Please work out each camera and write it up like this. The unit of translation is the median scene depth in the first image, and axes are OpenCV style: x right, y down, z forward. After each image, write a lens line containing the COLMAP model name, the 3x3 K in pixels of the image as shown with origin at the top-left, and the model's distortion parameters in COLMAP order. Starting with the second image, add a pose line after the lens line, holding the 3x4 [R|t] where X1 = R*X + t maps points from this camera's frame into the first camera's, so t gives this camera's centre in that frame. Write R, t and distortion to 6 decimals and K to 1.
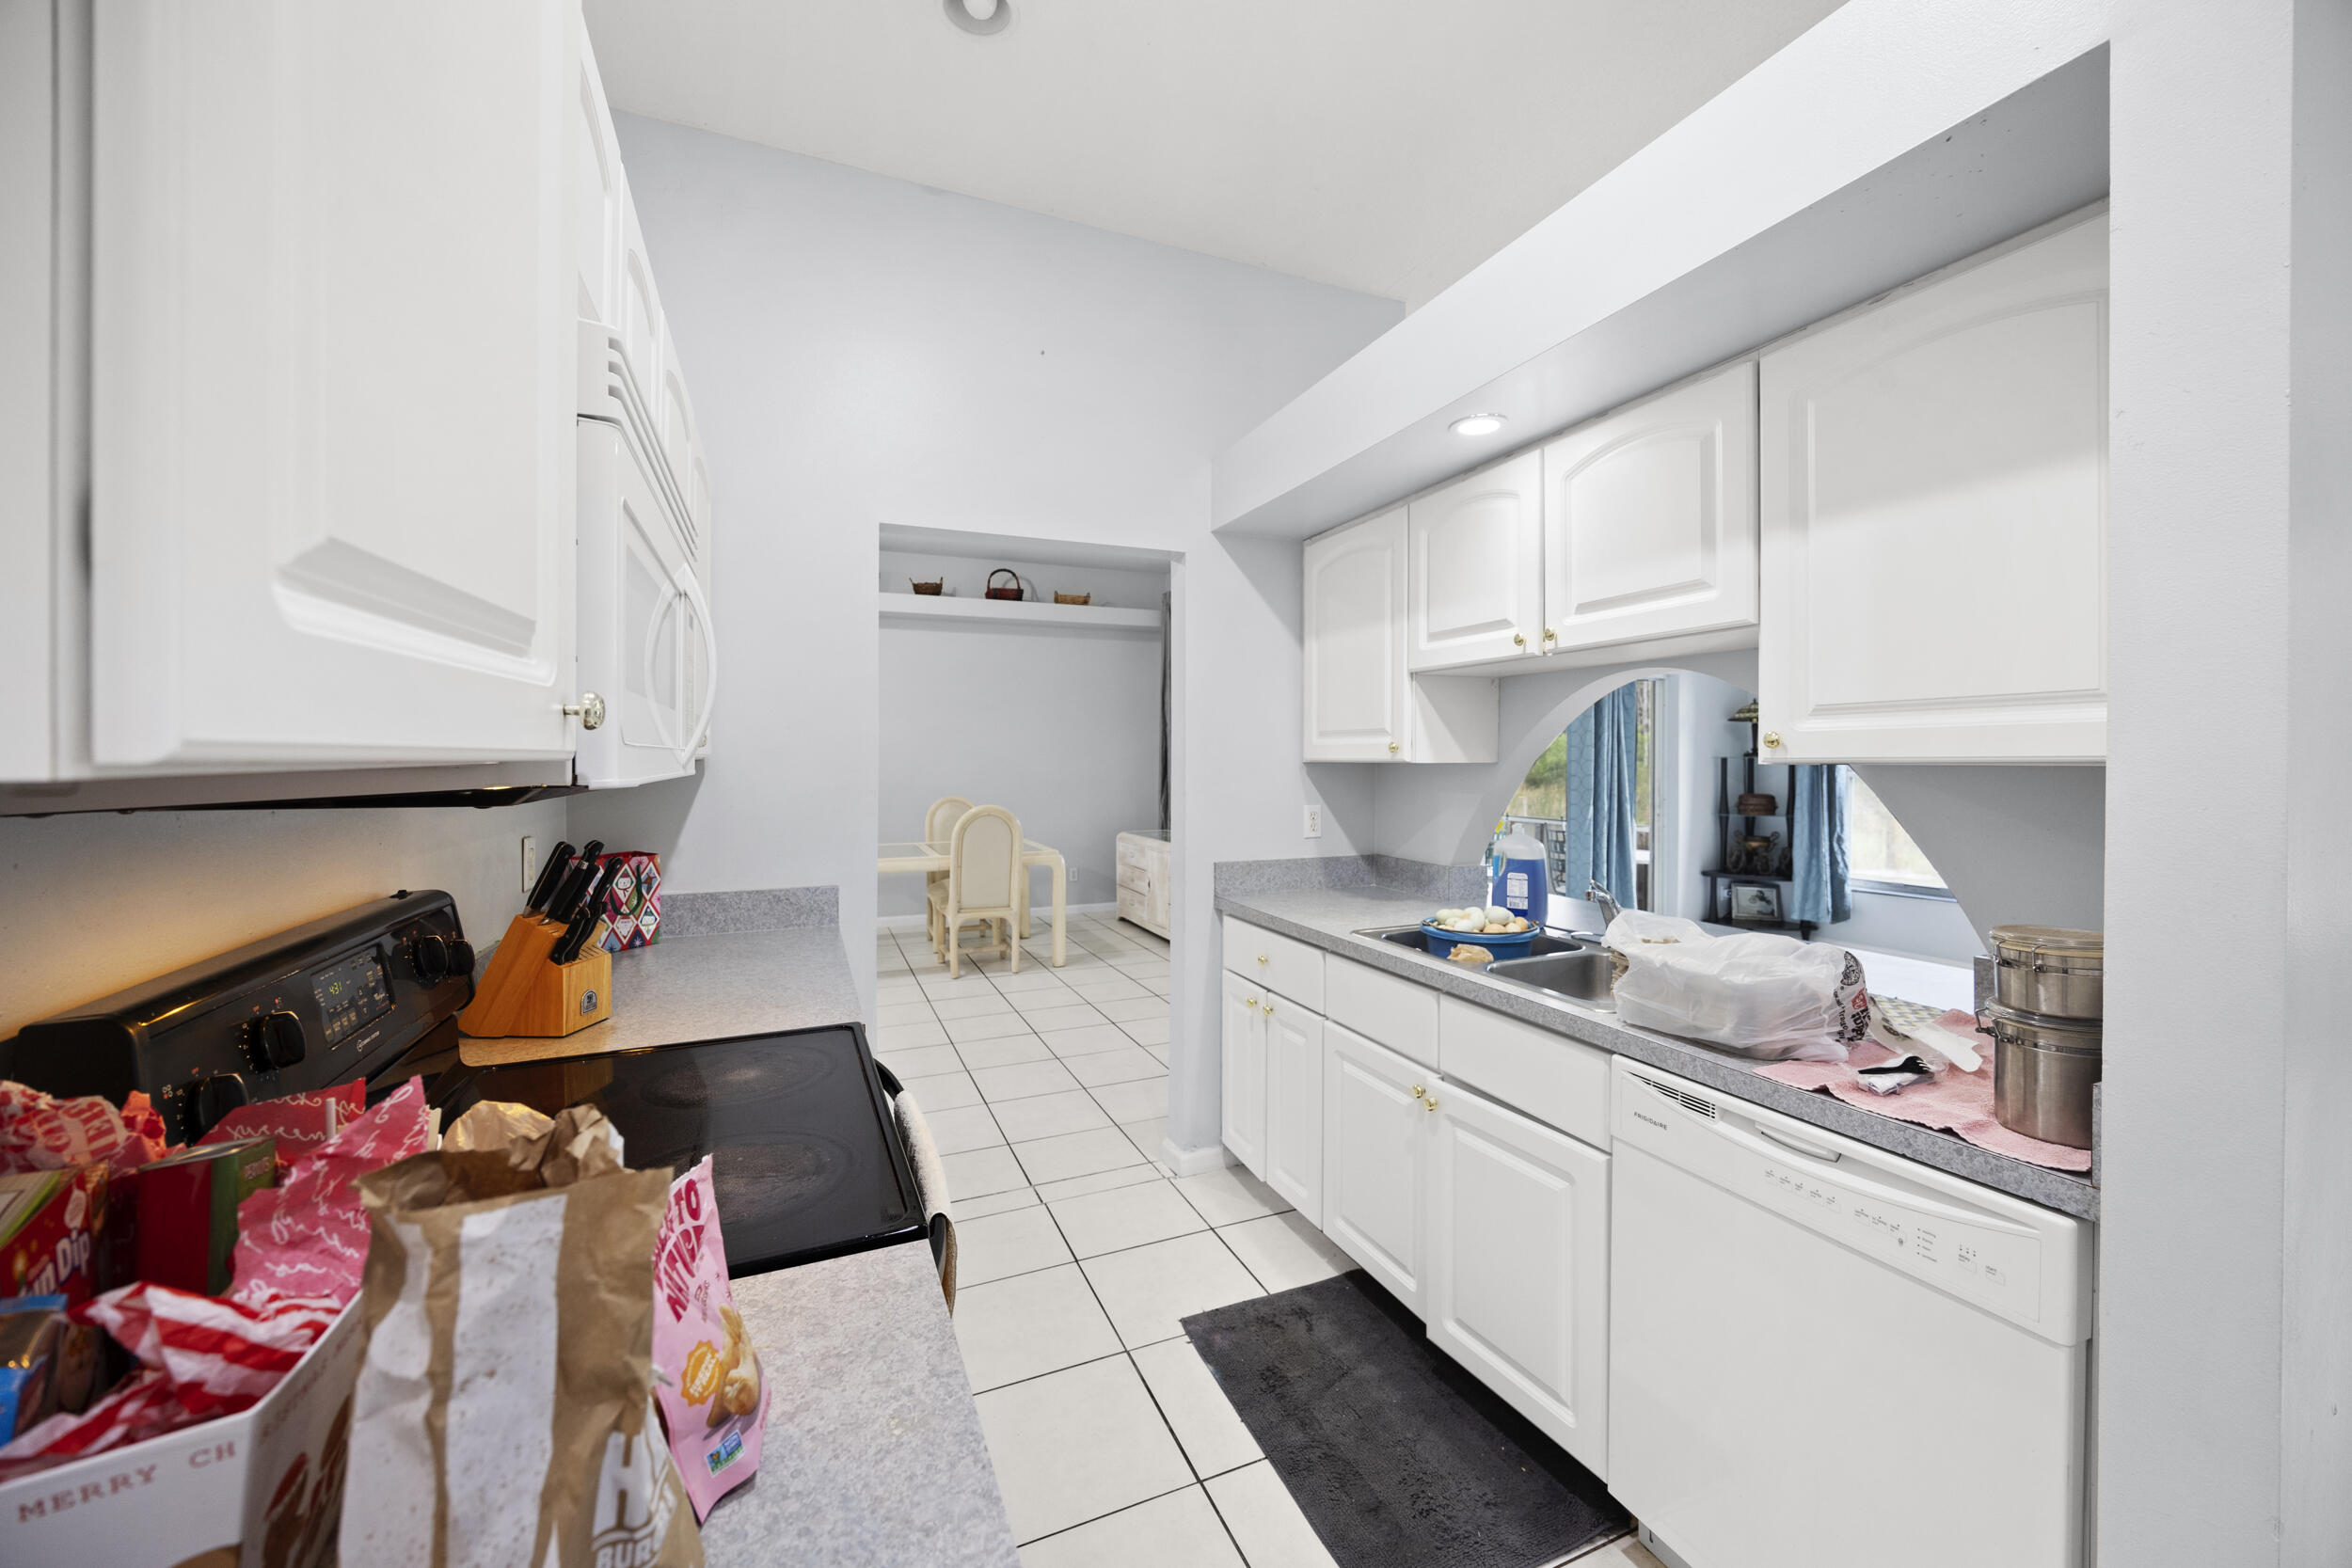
lens RADIAL K [[894.6, 0, 1193.0], [0, 894.6, 767.5], [0, 0, 1]] dist [-0.002552, -0.000537]
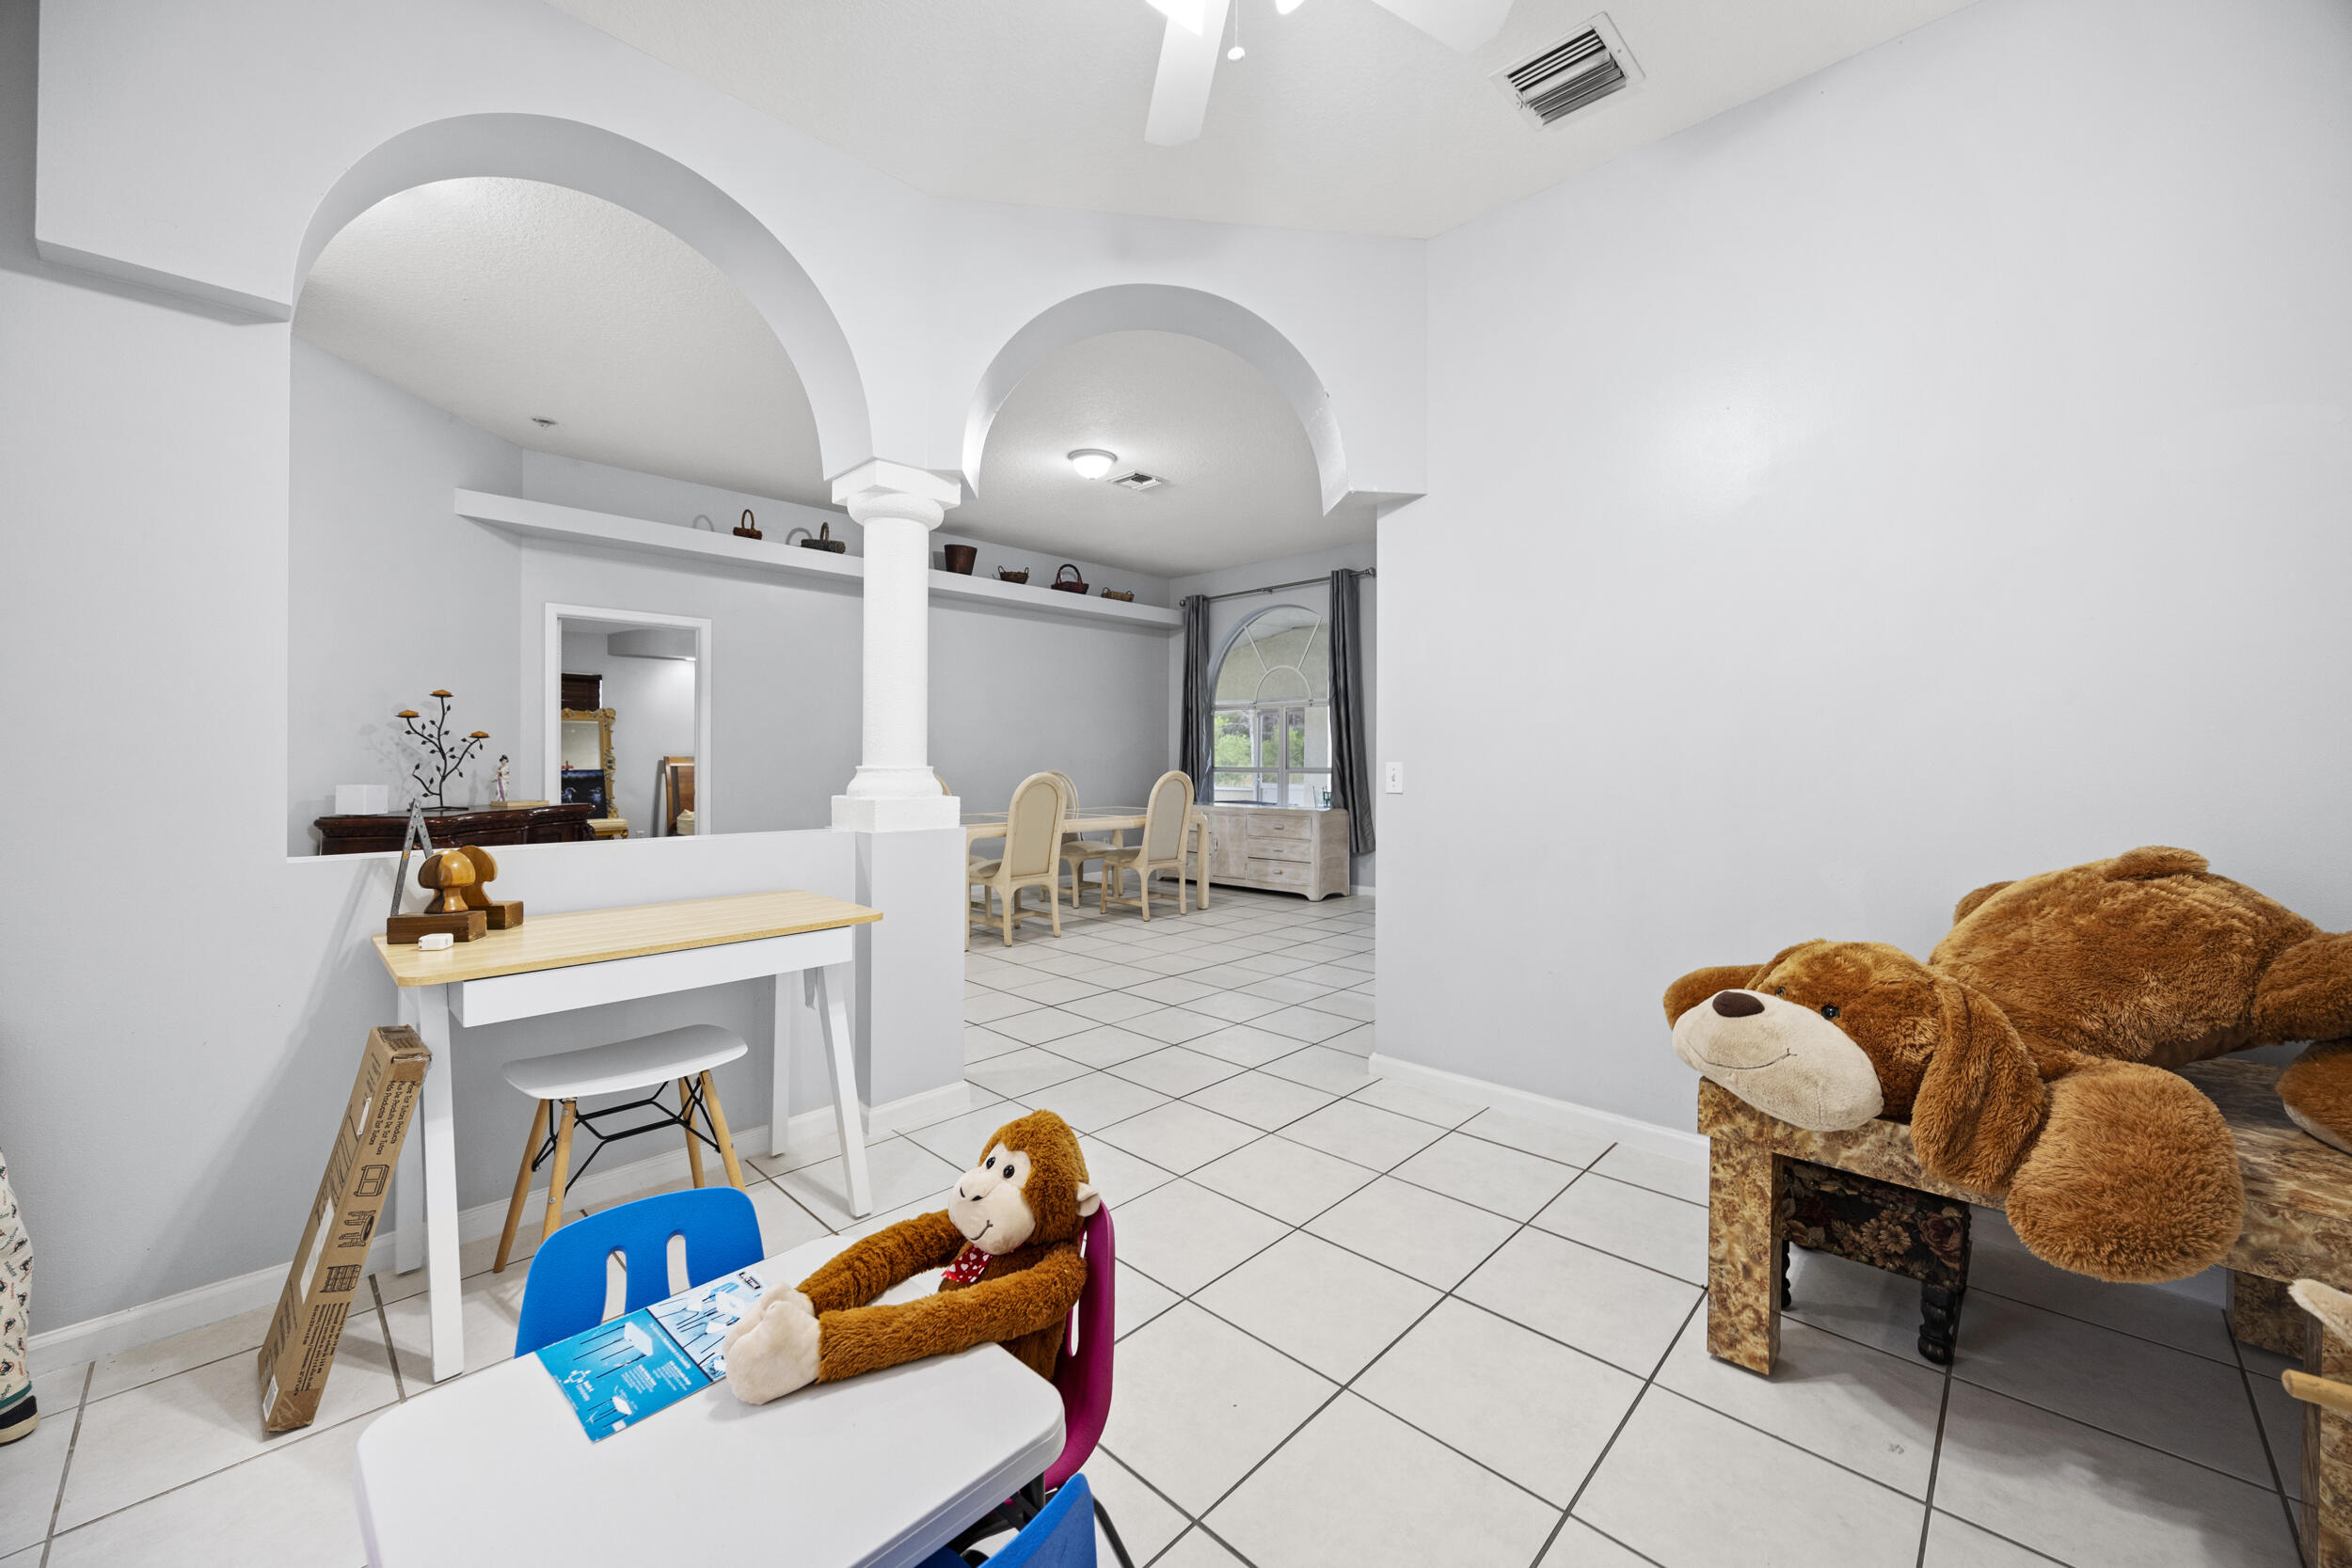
lens RADIAL K [[894.6, 0, 1200.6], [0, 894.6, 751.1], [0, 0, 1]] dist [-0.002552, -0.000537]
pose [[0.923504, 0.006247, 0.383537, -1.182130], [0.000084, 0.999864, -0.016487, 0.064350], [-0.383588, 0.015258, 0.923378, -0.179978]]
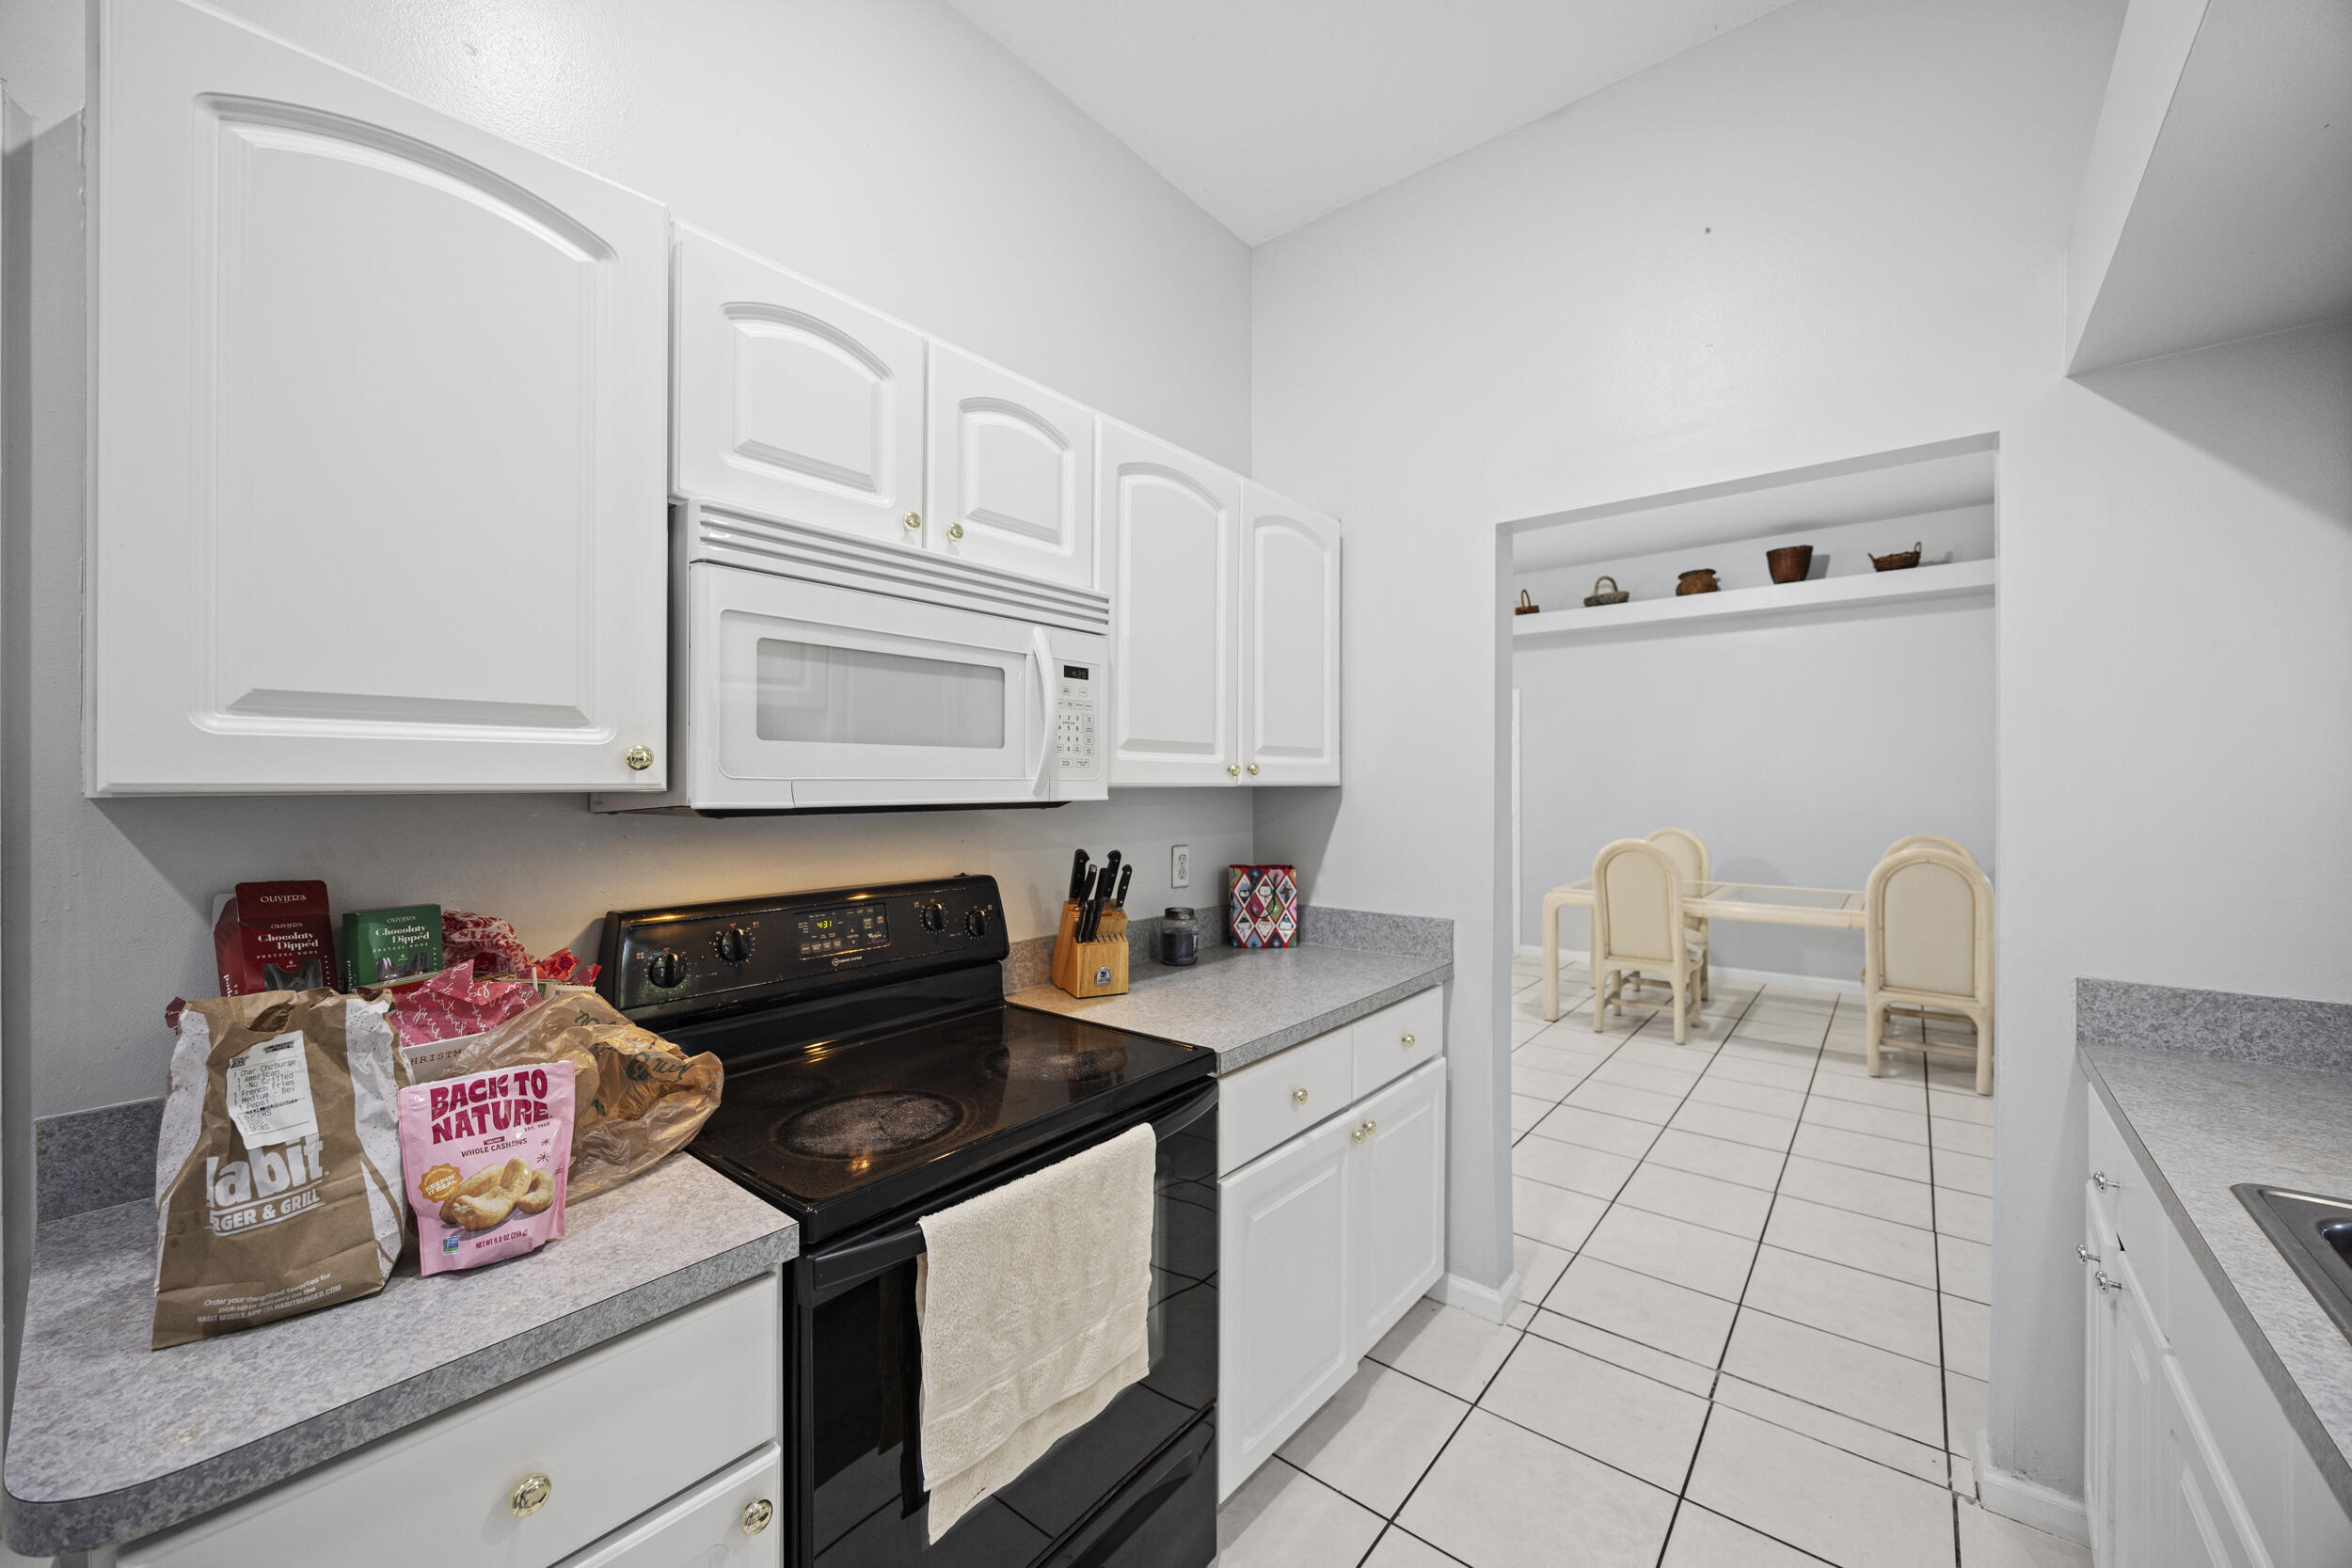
lens RADIAL K [[894.6, 0, 1187.0], [0, 894.6, 780.4], [0, 0, 1]] dist [-0.002552, -0.000537]
pose [[0.449926, -0.001711, -0.893064, 0.269362], [-0.008161, 0.999949, -0.006027, -0.005987], [0.893029, 0.010000, 0.449888, 0.271744]]
